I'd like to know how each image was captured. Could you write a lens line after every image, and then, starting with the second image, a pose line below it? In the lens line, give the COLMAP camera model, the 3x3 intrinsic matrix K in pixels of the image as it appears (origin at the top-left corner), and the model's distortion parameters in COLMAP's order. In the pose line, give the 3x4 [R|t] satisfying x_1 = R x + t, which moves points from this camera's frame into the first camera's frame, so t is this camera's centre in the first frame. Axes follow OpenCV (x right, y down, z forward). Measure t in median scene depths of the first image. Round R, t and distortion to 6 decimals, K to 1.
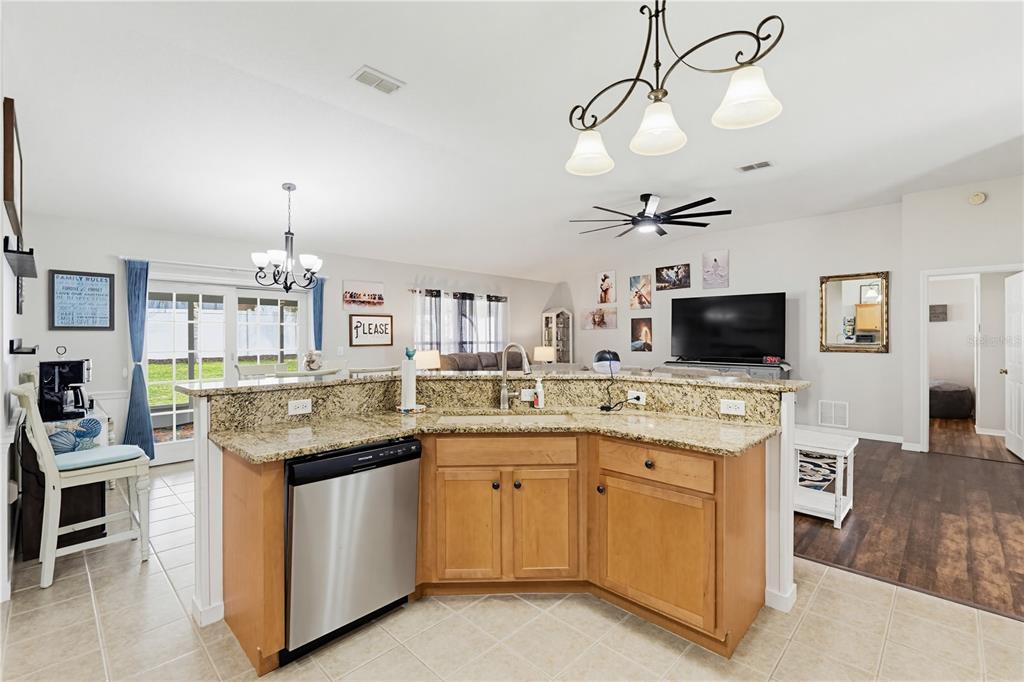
lens RADIAL K [[455.0, 0, 508.5], [0, 455.0, 339.2], [0, 0, 1]] dist [-0.007750, 0.001319]
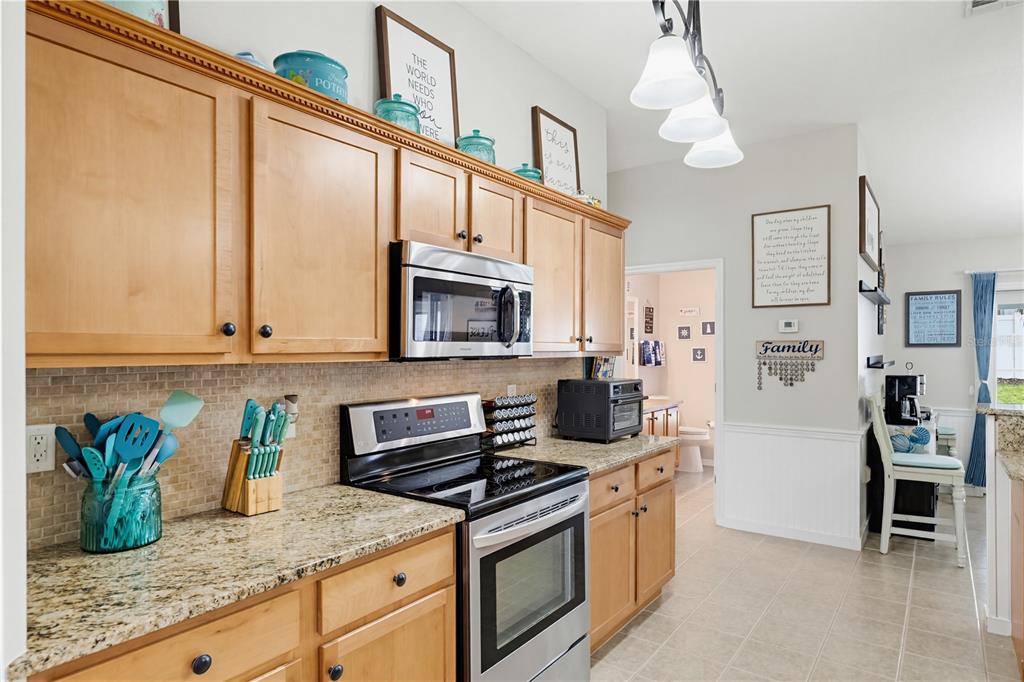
lens RADIAL K [[590.7, 0, 518.1], [0, 590.7, 341.3], [0, 0, 1]] dist [0.000251, -0.001364]
pose [[0.146970, -0.010490, -0.989085, 0.394572], [-0.004091, 0.999929, -0.011213, -0.019398], [0.989132, 0.005694, 0.146917, -0.220060]]
